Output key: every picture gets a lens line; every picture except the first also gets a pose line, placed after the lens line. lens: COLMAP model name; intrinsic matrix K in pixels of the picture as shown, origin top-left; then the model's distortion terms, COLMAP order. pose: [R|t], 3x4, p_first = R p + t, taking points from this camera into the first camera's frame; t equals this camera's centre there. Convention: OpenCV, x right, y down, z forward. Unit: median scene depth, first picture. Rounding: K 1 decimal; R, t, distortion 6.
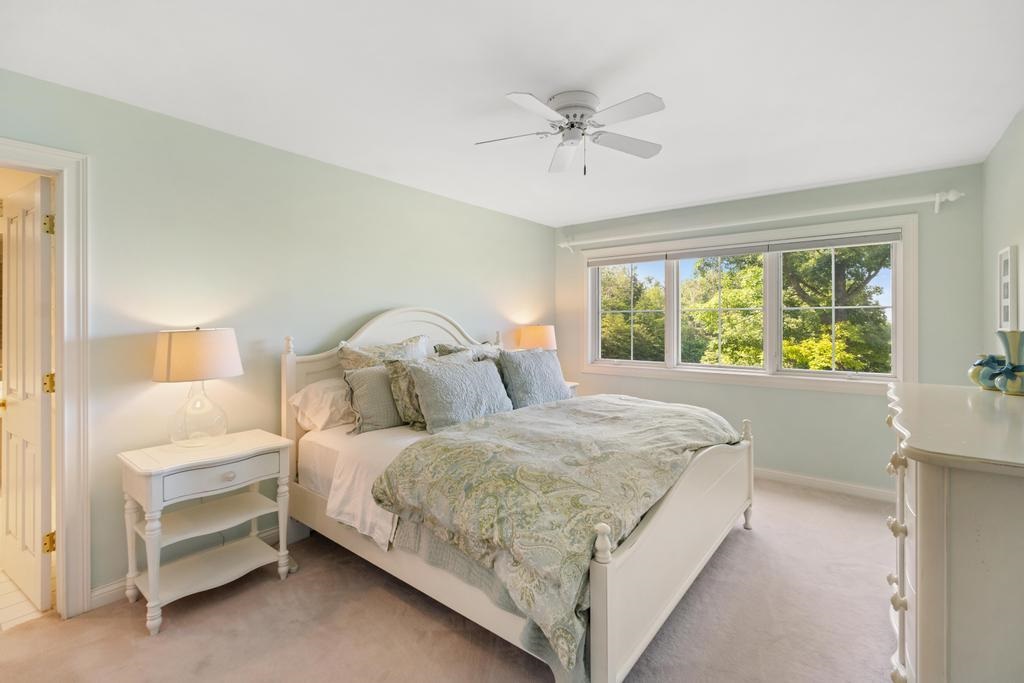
lens RADIAL K [[464.5, 0, 512.4], [0, 464.5, 327.1], [0, 0, 1]] dist [-0.000599, 0.000009]
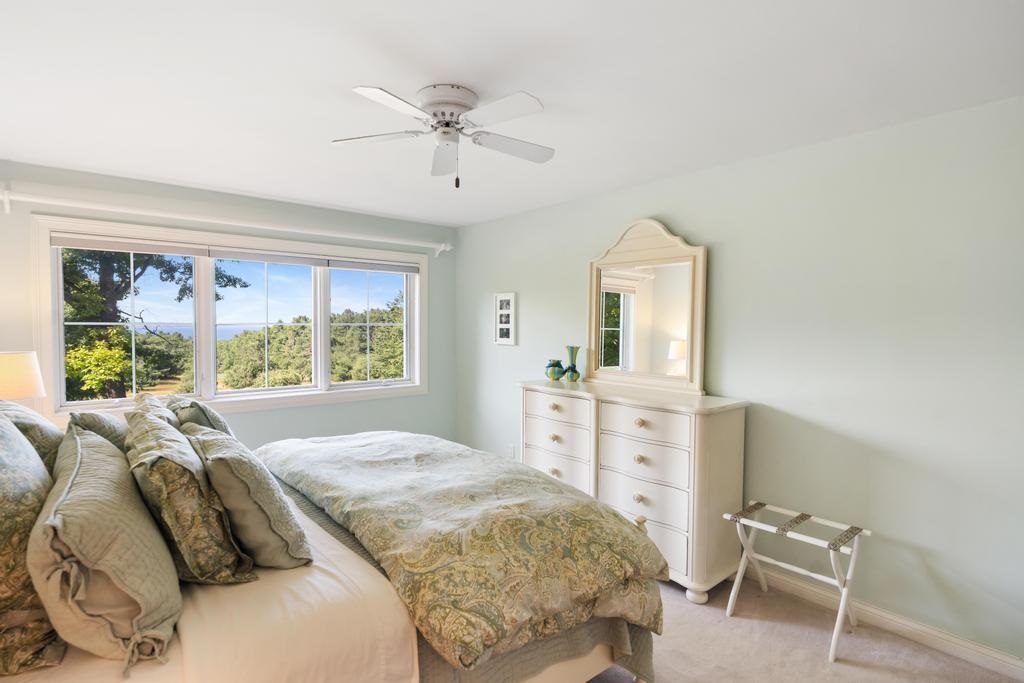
lens RADIAL K [[531.7, 0, 512.0], [0, 531.7, 341.5], [0, 0, 1]] dist [-0.000522, -0.000189]
pose [[0.168041, -0.030965, 0.985294, -0.835856], [0.003212, 0.999518, 0.030864, -0.063489], [-0.985775, -0.002022, 0.168059, 0.718826]]
